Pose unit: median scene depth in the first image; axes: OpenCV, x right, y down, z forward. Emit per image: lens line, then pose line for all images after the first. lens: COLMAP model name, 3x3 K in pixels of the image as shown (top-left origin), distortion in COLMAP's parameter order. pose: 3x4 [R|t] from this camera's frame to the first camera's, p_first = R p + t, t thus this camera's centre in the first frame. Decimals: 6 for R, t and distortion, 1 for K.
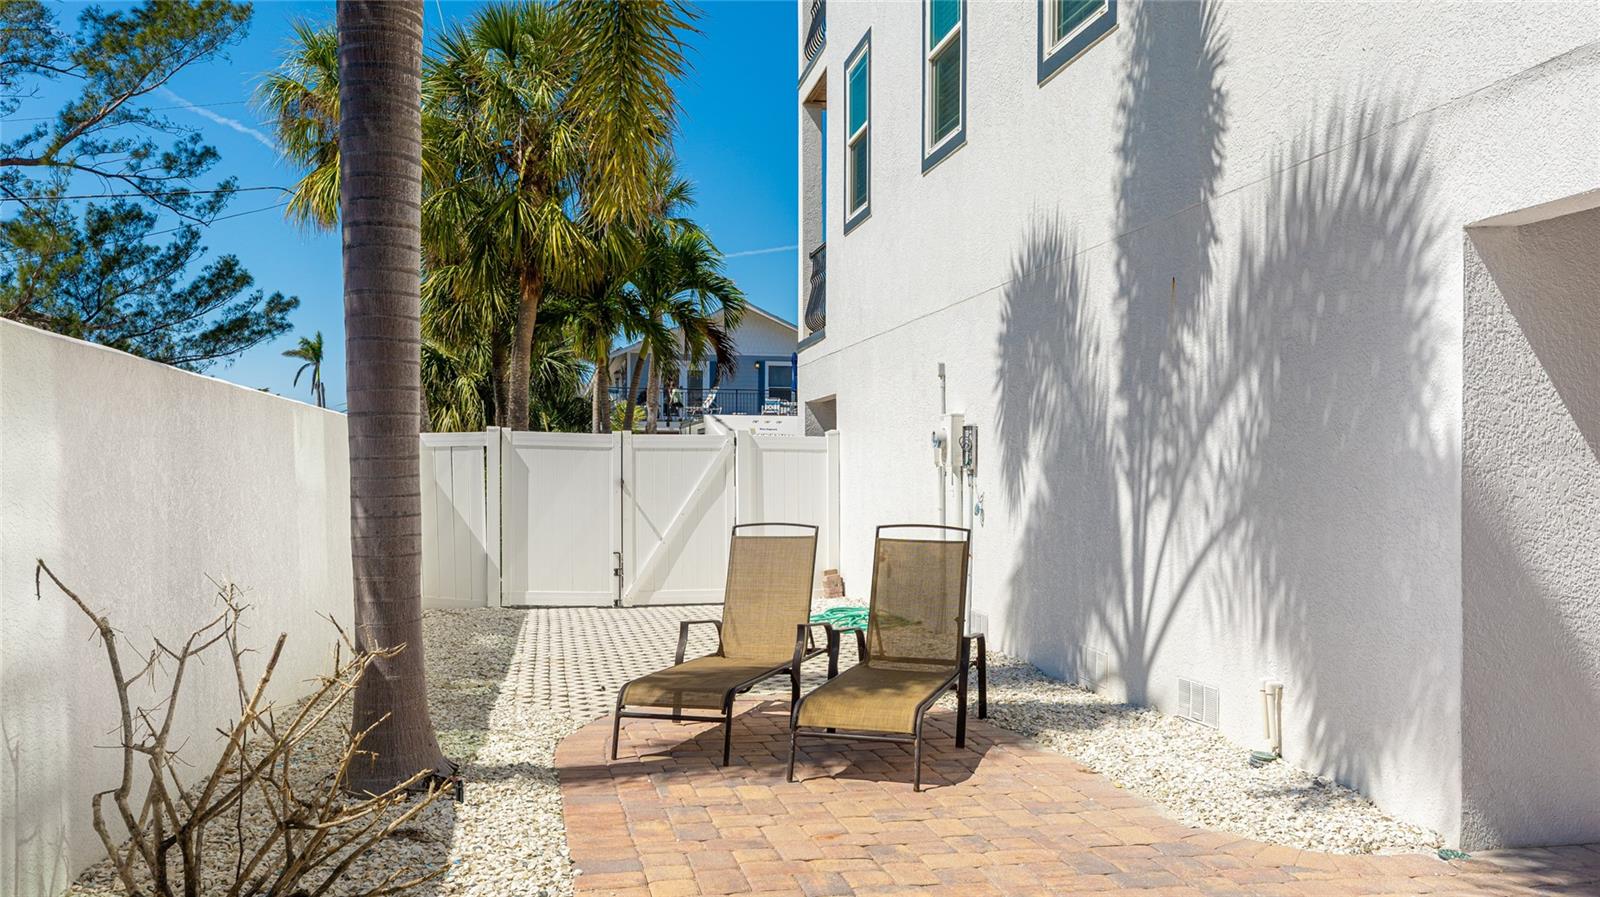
lens RADIAL K [[1211.3, 0, 799.9], [0, 1211.3, 452.3], [0, 0, 1]] dist [0.001376, 0.001078]
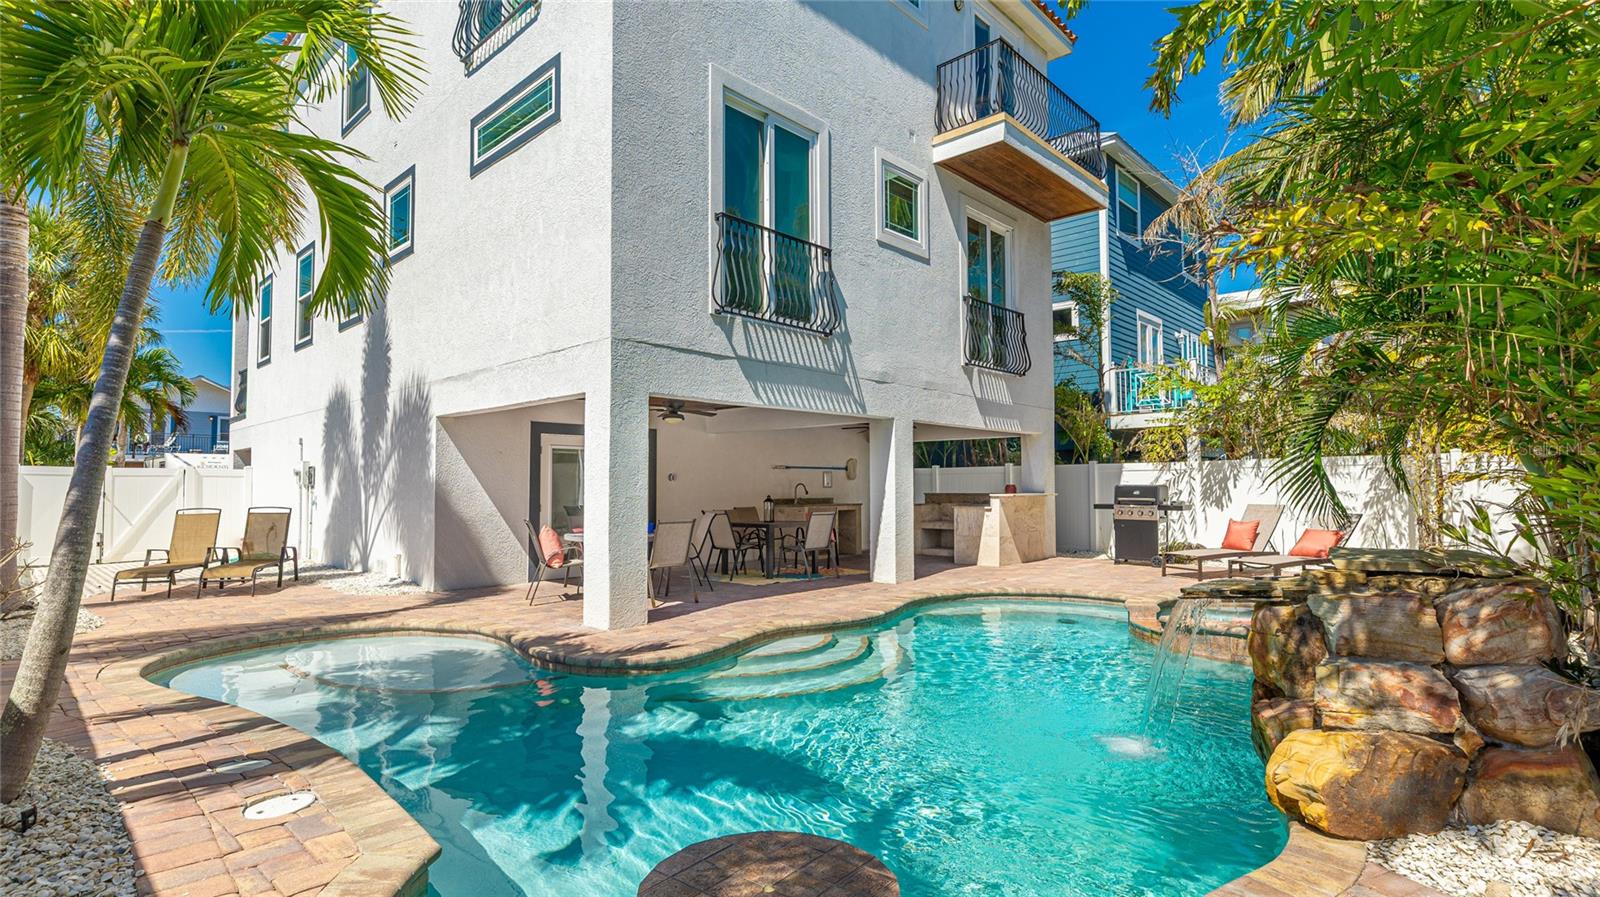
lens RADIAL K [[768.4, 0, 801.9], [0, 768.4, 447.3], [0, 0, 1]] dist [-0.001408, -0.000362]
pose [[0.818201, 0.019900, 0.574588, 0.080962], [-0.000163, 0.999409, -0.034382, -0.010943], [-0.574932, 0.028038, 0.817720, -0.943325]]
